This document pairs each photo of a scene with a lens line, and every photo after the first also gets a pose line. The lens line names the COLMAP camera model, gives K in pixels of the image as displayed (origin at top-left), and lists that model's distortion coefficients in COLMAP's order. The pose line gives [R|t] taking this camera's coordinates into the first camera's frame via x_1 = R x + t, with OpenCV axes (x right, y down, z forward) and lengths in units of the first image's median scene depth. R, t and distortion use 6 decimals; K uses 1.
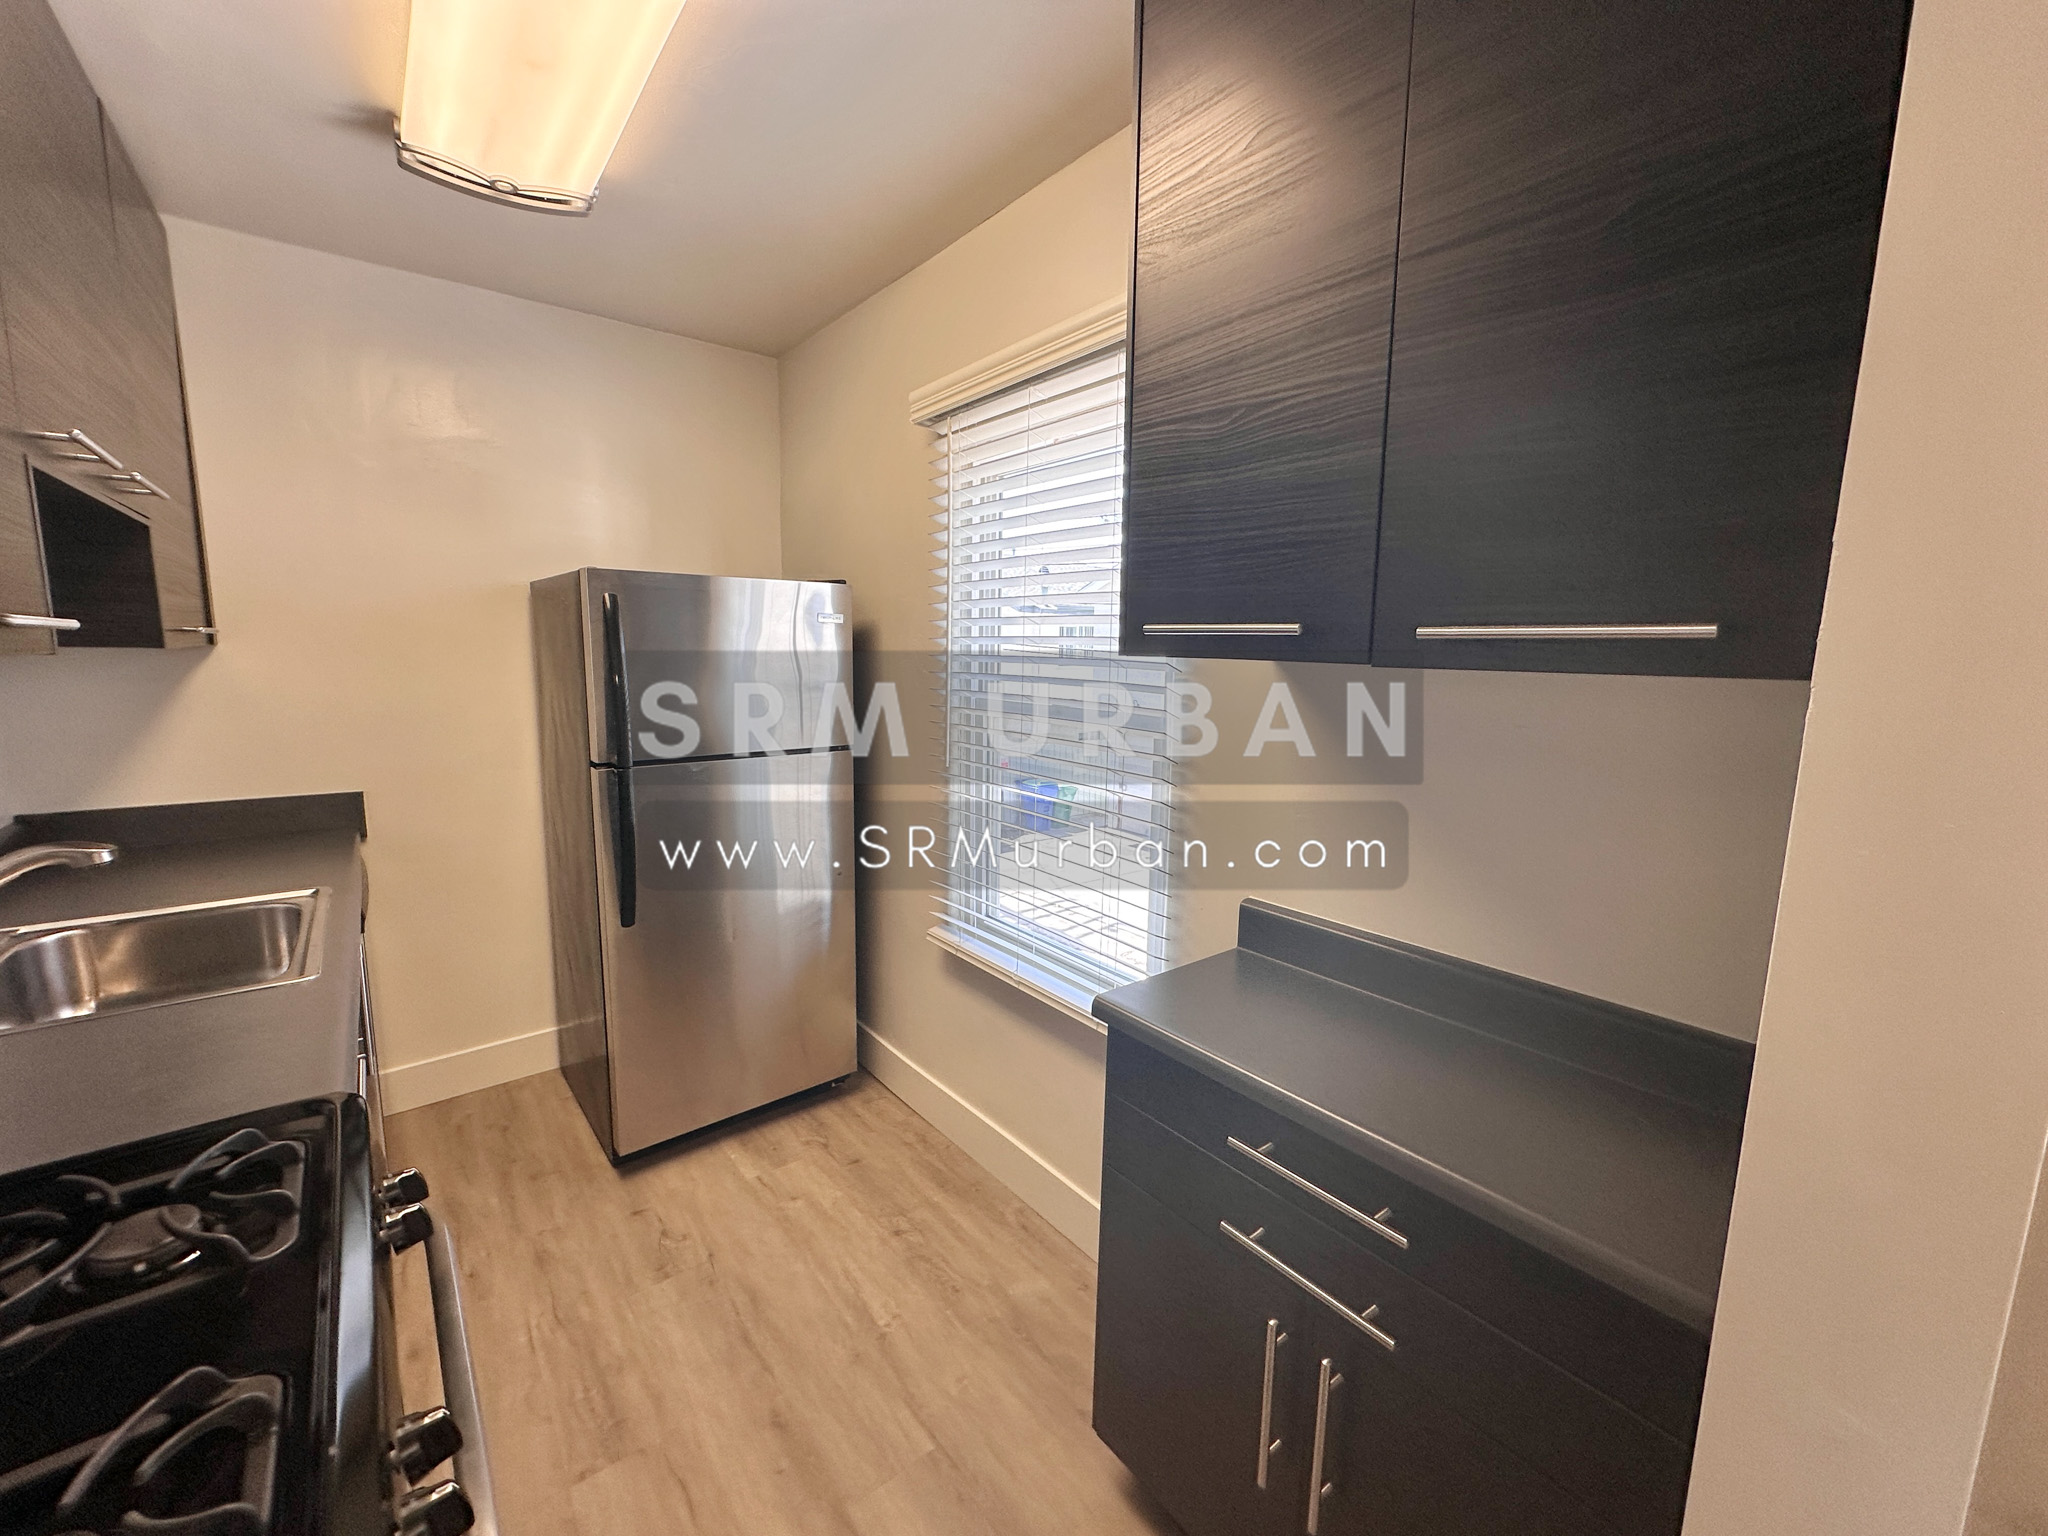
lens RADIAL K [[813.1, 0, 1024.6], [0, 813.1, 767.5], [0, 0, 1]] dist [-0.002608, 0.000369]
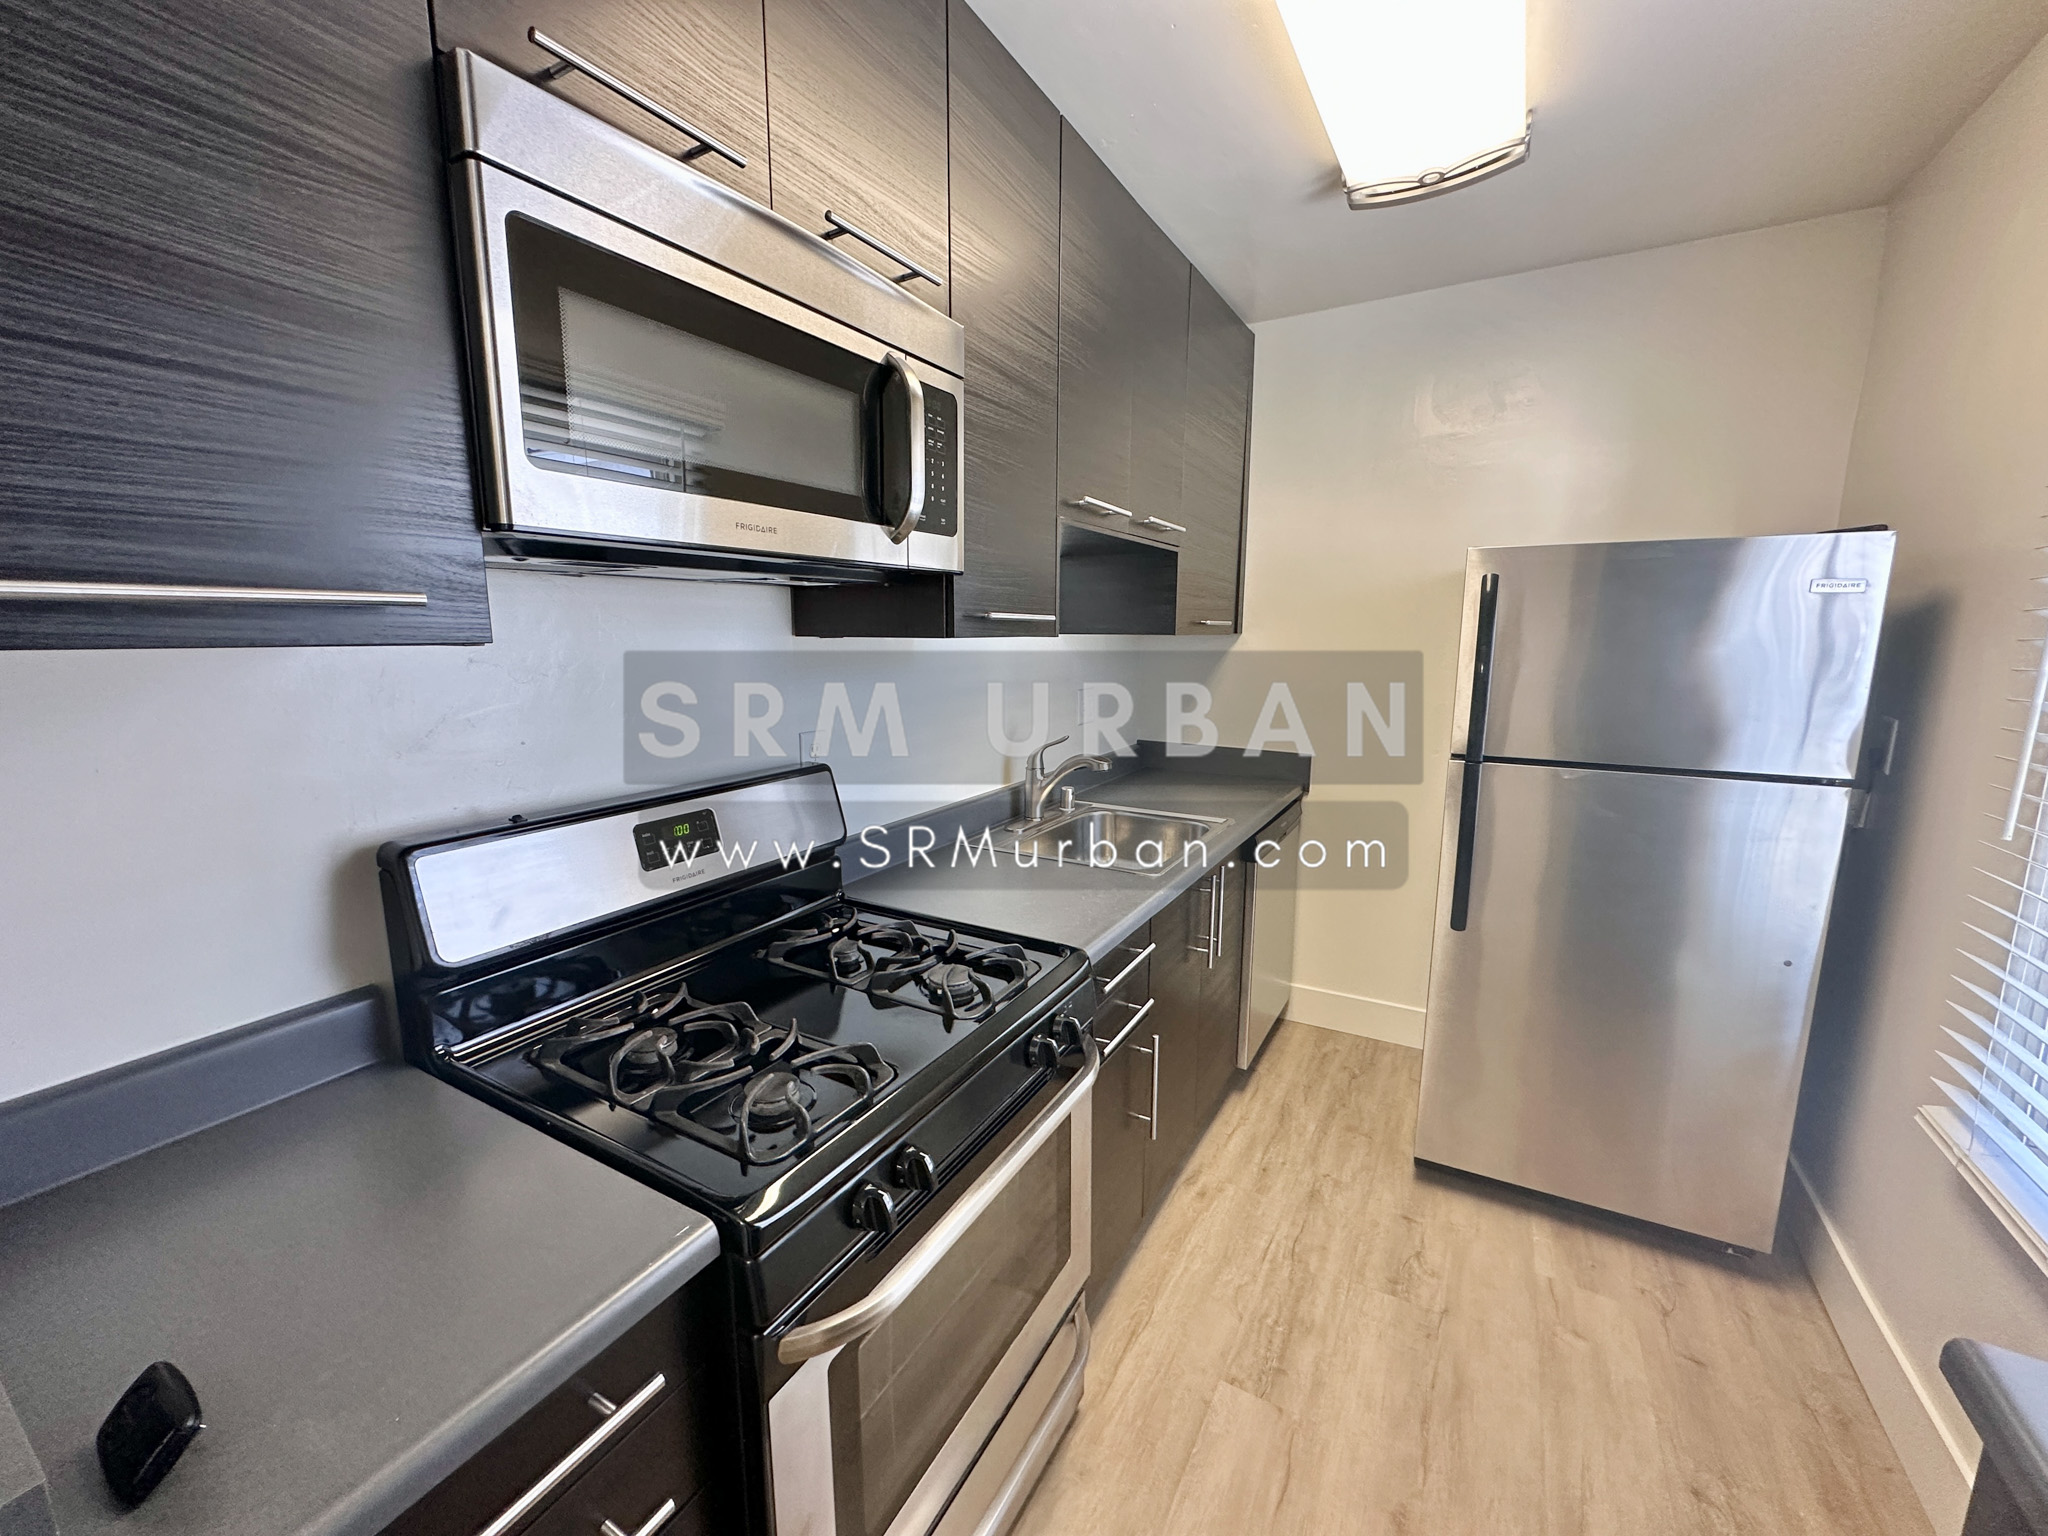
lens RADIAL K [[813.1, 0, 1024.2], [0, 813.1, 765.0], [0, 0, 1]] dist [-0.002608, 0.000369]
pose [[0.357888, 0.139373, -0.923304, 0.190598], [-0.132347, 0.986387, 0.097596, -0.019021], [0.924338, 0.087268, 0.371462, 0.186228]]
